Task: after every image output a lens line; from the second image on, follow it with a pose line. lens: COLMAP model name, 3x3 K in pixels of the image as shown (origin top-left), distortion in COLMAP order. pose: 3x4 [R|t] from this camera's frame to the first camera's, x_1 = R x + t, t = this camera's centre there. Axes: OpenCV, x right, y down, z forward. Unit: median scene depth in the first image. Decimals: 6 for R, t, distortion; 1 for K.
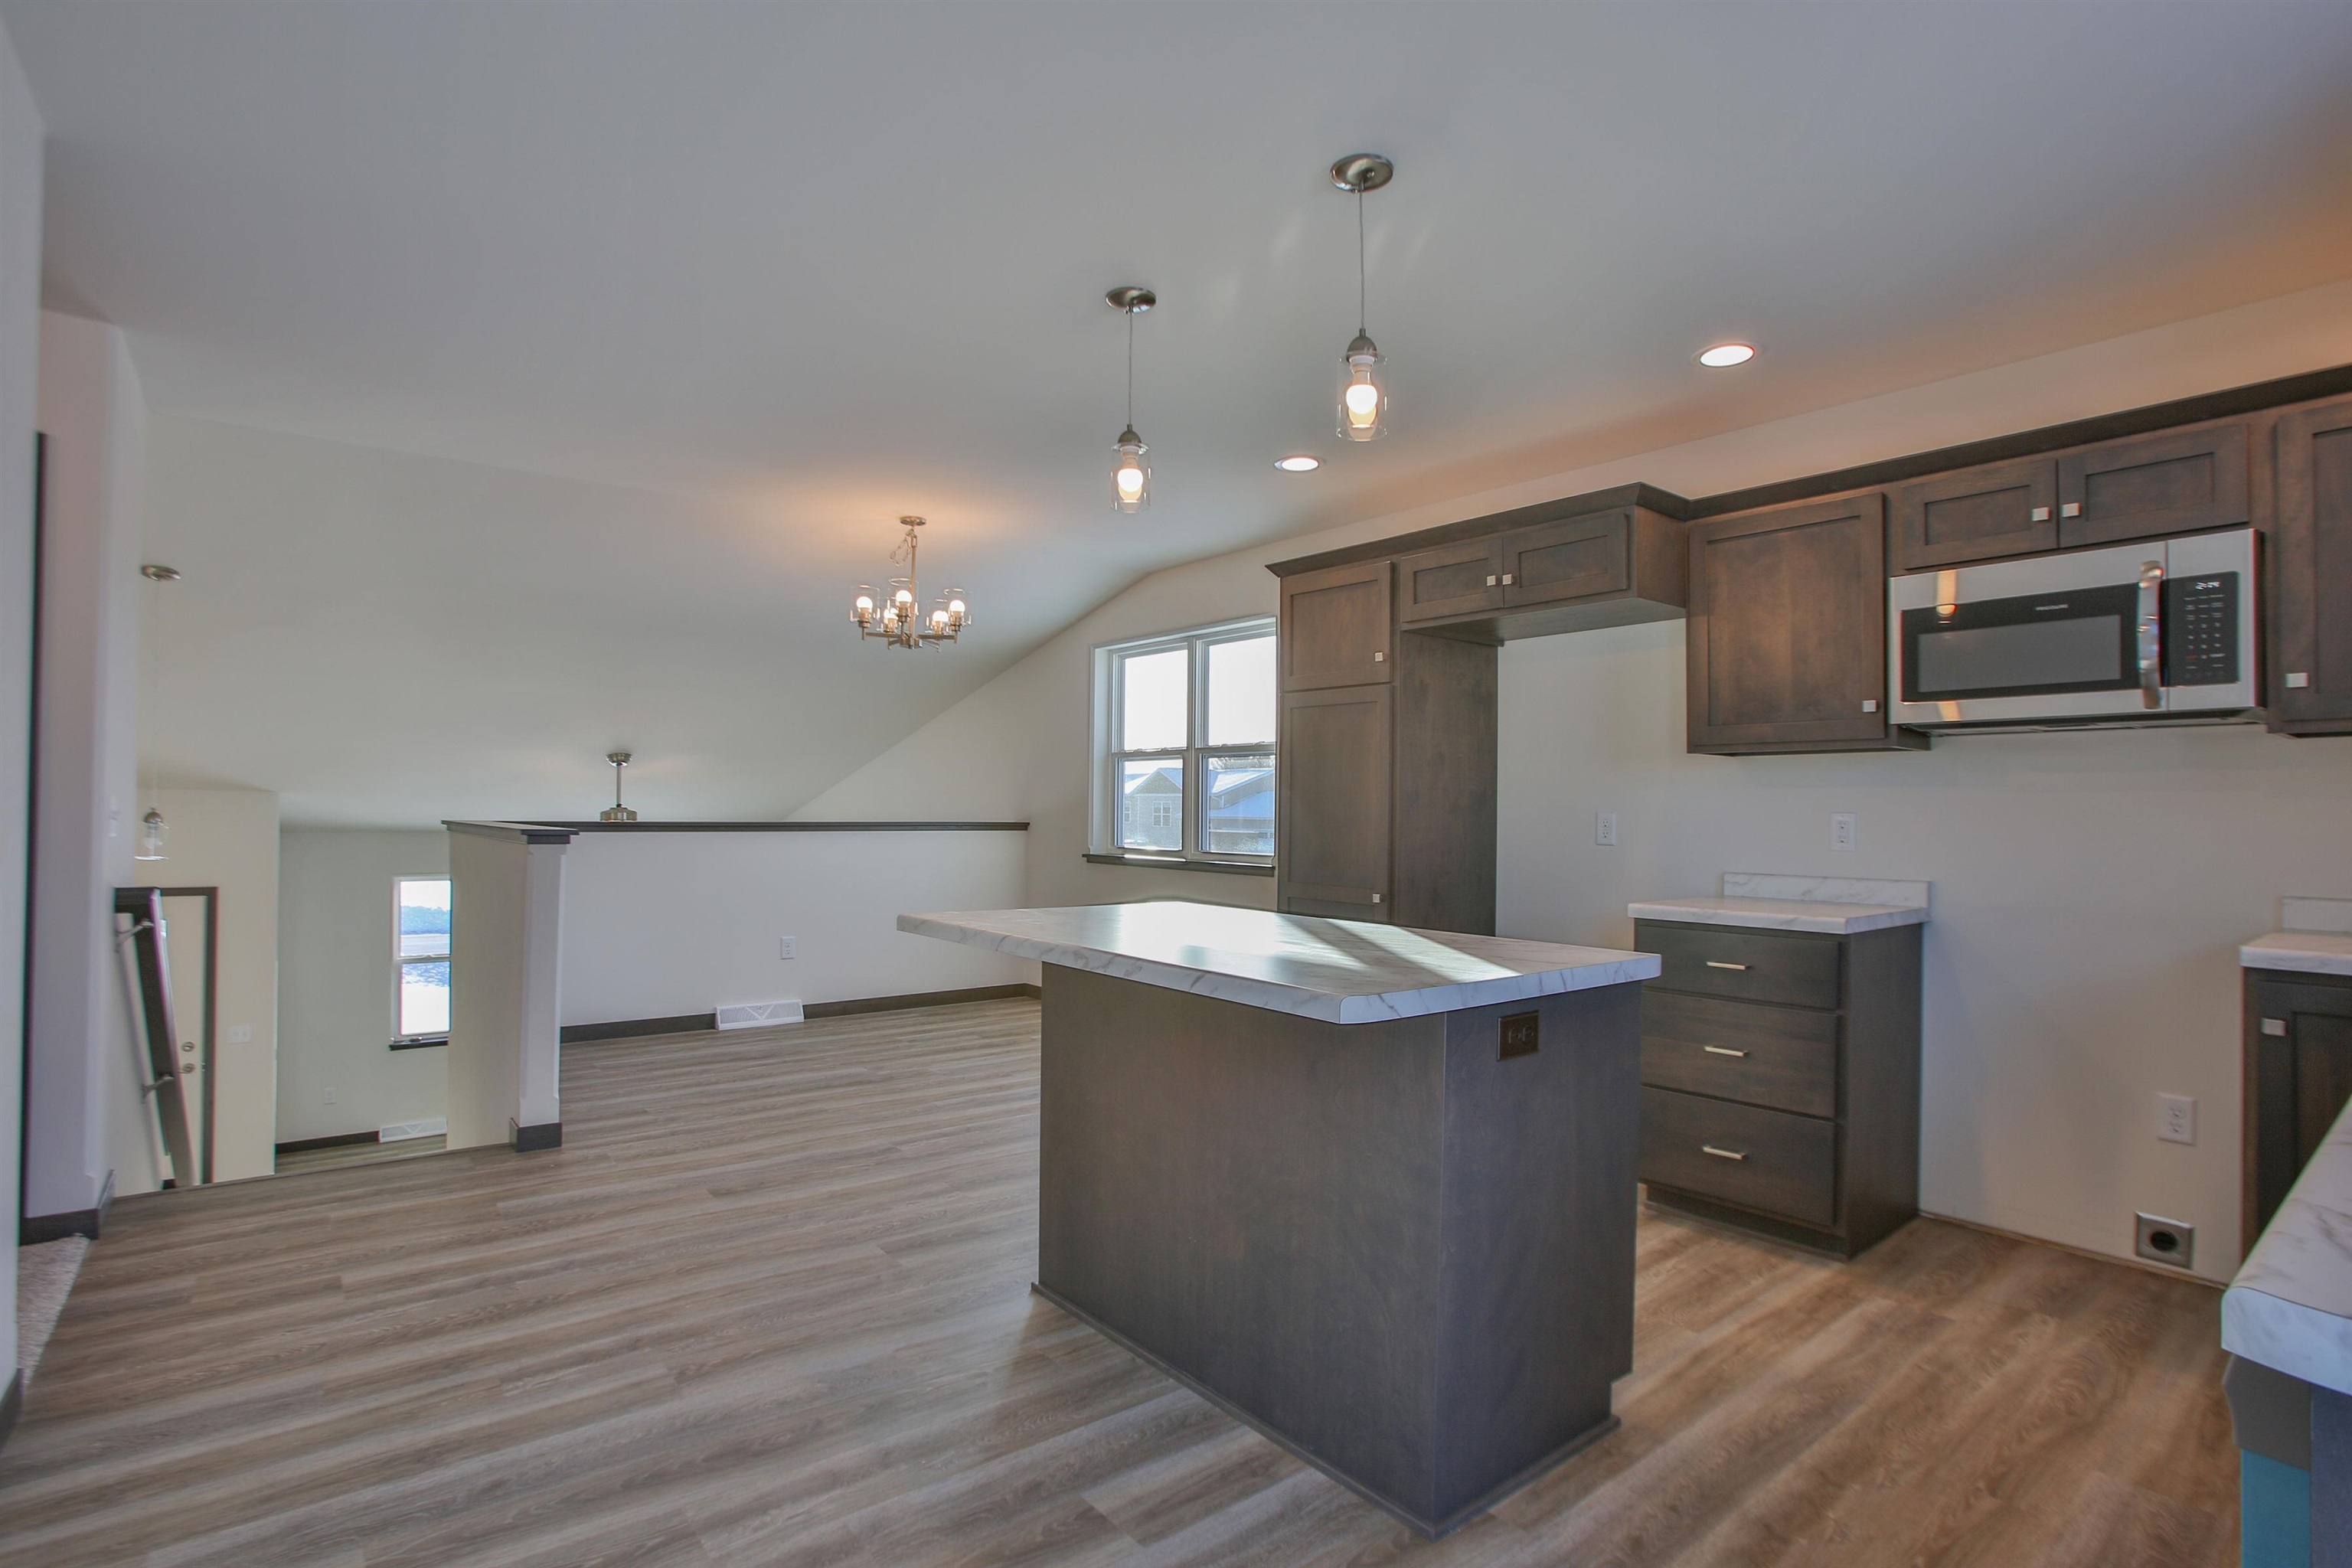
lens RADIAL K [[1142.9, 0, 1177.3], [0, 1142.9, 798.0], [0, 0, 1]] dist [-0.087955, 0.046123]
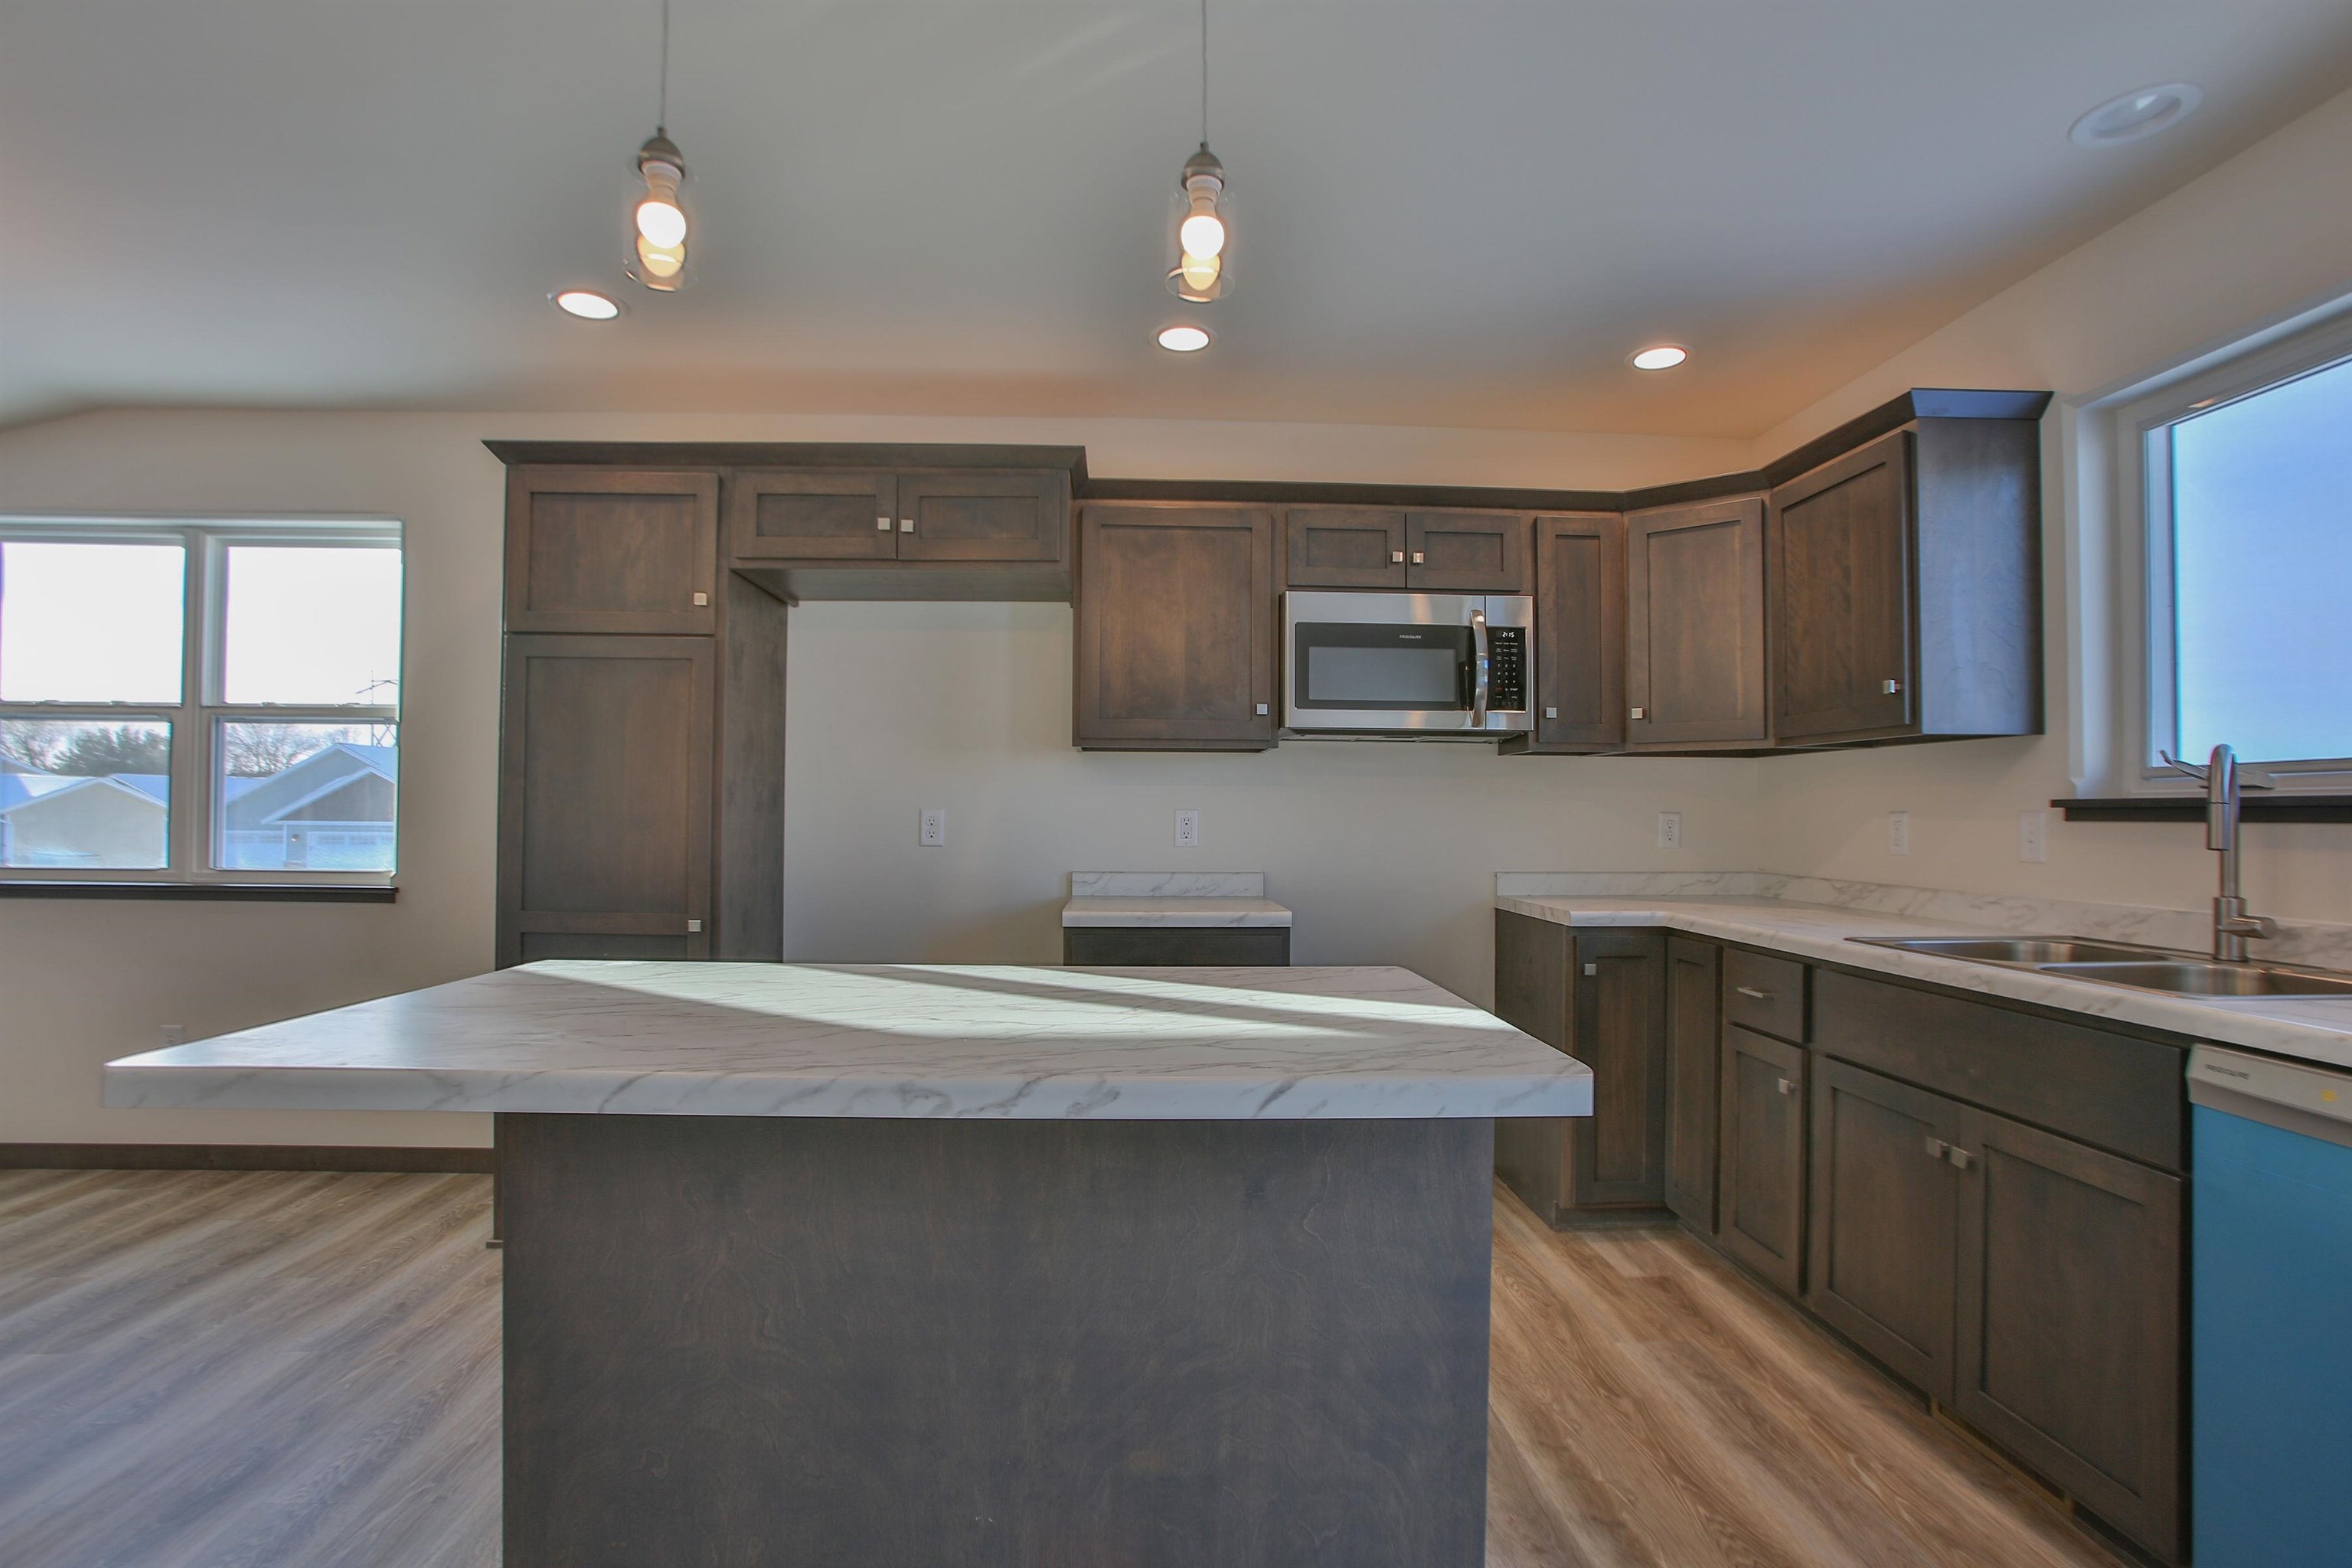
lens RADIAL K [[1142.9, 0, 1177.3], [0, 1142.9, 798.0], [0, 0, 1]] dist [-0.087955, 0.046123]
pose [[0.591911, 0.006447, 0.805978, -0.266721], [-0.010524, 0.999945, -0.000270, 0.002581], [-0.805935, -0.008322, 0.591946, 0.373279]]
